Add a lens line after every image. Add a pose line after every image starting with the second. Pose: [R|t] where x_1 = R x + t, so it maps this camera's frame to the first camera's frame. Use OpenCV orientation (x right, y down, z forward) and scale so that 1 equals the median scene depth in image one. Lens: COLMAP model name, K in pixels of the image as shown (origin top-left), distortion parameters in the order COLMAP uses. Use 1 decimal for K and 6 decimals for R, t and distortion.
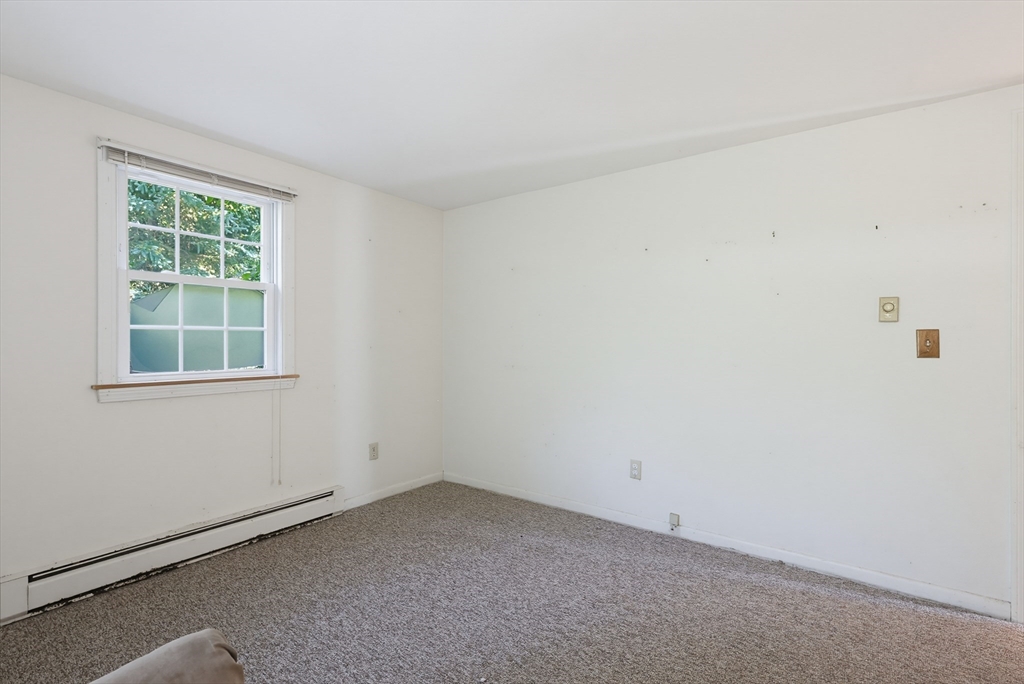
lens RADIAL K [[477.3, 0, 512.8], [0, 477.3, 342.5], [0, 0, 1]] dist [0.005846, -0.001450]
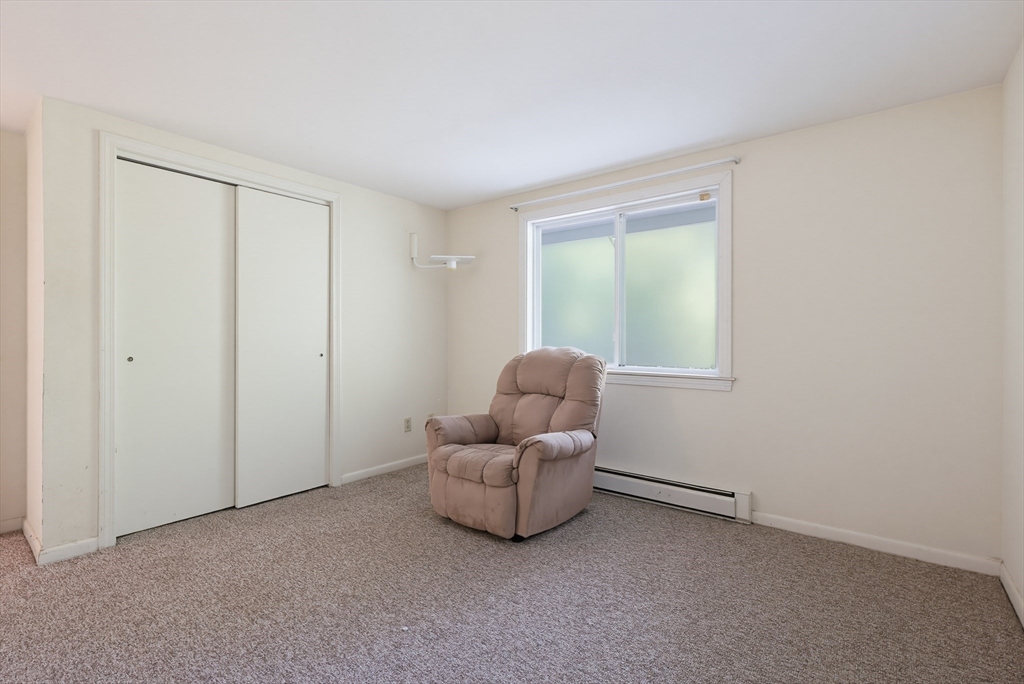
lens RADIAL K [[477.3, 0, 512.5], [0, 477.3, 339.9], [0, 0, 1]] dist [0.005846, -0.001450]
pose [[-0.999555, 0.007349, 0.028919, -0.221068], [0.006965, 0.999887, -0.013352, 0.034606], [-0.029014, -0.013145, -0.999493, 1.337854]]
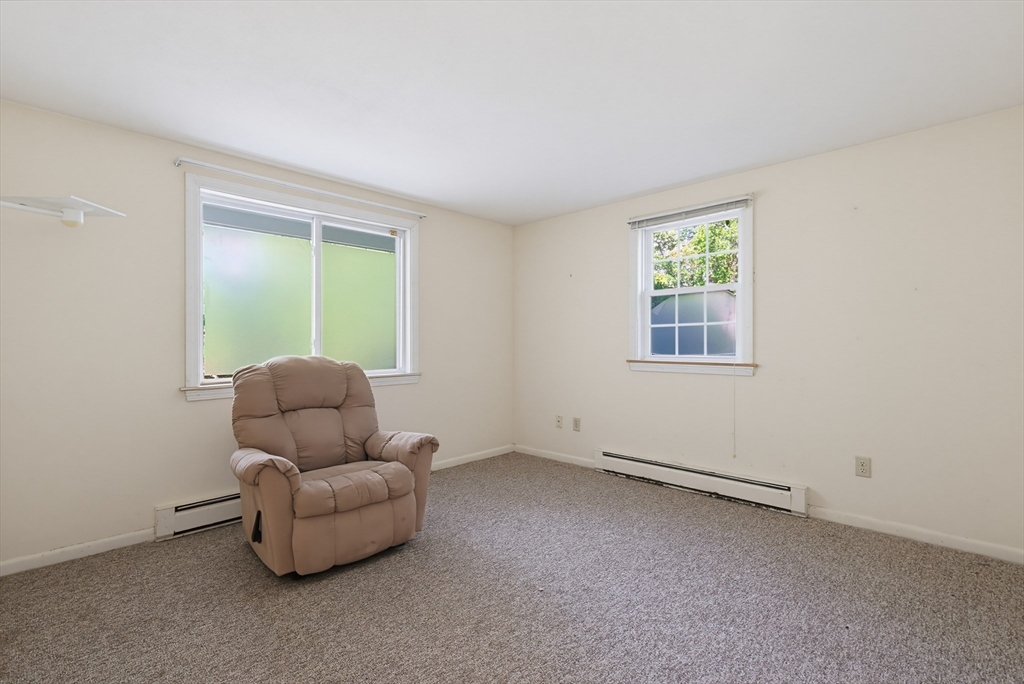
lens RADIAL K [[477.3, 0, 513.8], [0, 477.3, 342.9], [0, 0, 1]] dist [0.005846, -0.001450]
pose [[-0.124655, 0.015362, -0.992081, 0.803285], [0.010653, 0.999843, 0.014143, -0.002346], [0.992143, -0.008806, -0.124799, 0.697168]]
